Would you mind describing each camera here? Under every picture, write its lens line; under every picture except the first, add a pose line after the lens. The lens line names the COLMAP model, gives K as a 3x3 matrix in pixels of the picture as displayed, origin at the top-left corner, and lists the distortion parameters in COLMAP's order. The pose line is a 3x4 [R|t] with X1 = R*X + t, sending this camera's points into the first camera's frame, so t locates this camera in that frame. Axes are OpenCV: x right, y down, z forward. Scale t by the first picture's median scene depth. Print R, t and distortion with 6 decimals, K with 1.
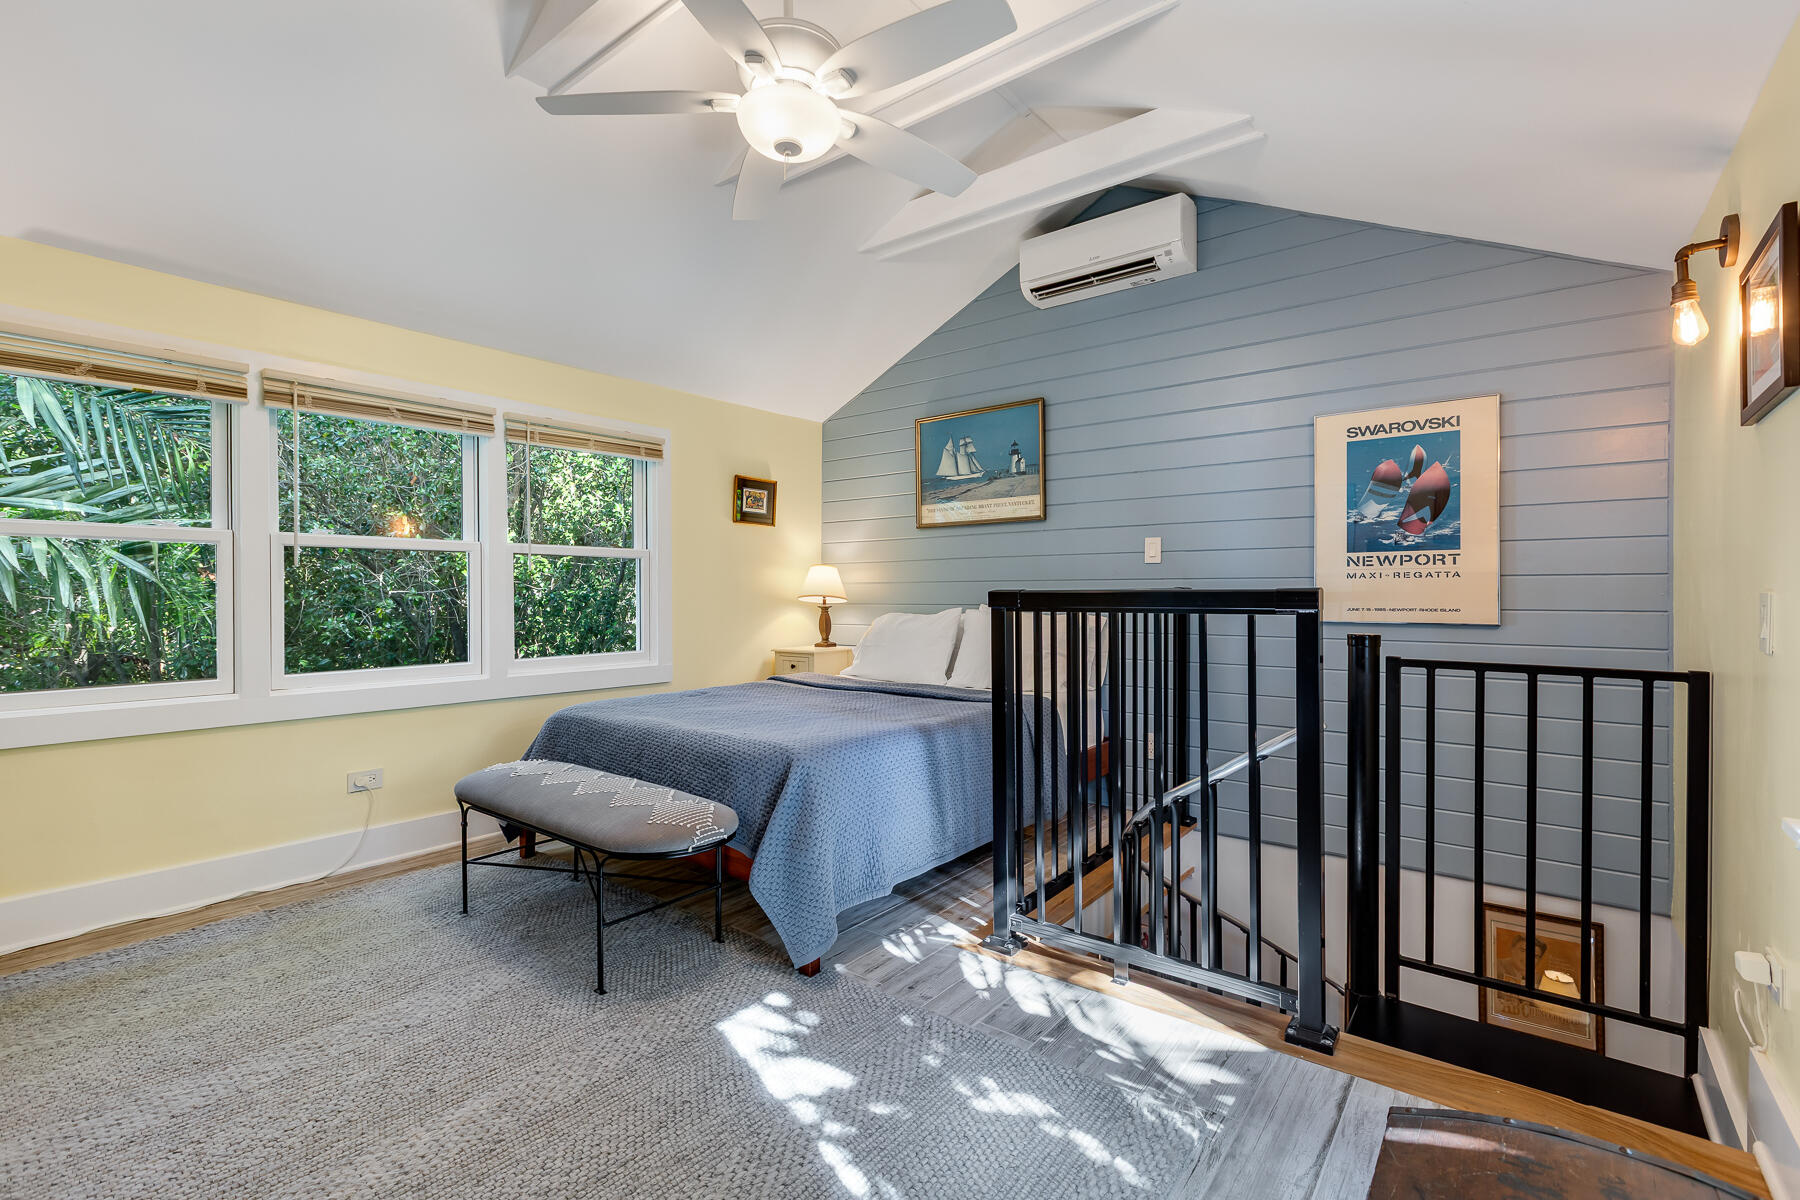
lens RADIAL K [[809.1, 0, 900.4], [0, 809.1, 599.8], [0, 0, 1]] dist [0.001156, -0.000174]
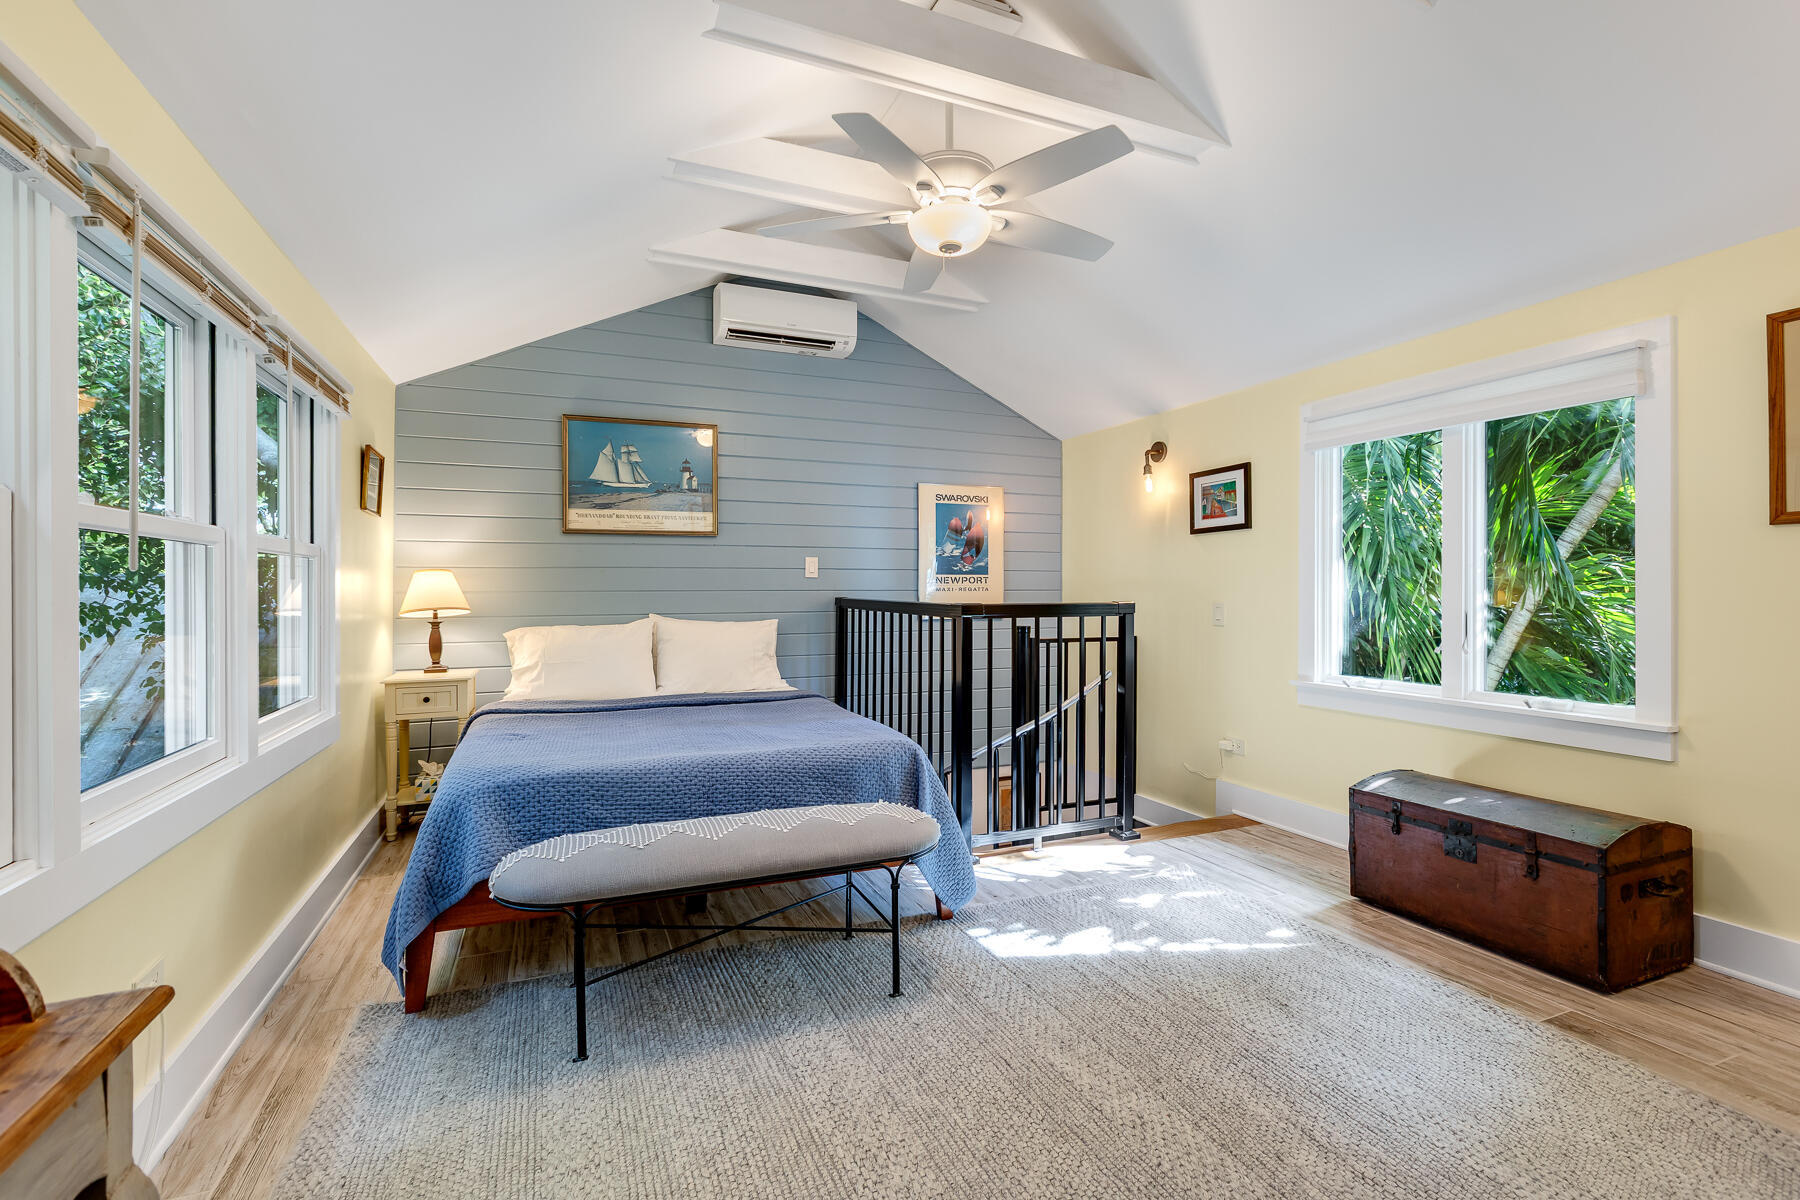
lens RADIAL K [[809.1, 0, 899.0], [0, 809.1, 593.2], [0, 0, 1]] dist [0.001156, -0.000174]
pose [[0.484239, -0.002942, 0.874931, -0.758833], [0.009710, 0.999951, -0.002012, -0.018331], [-0.874882, 0.009470, 0.484244, 0.285489]]
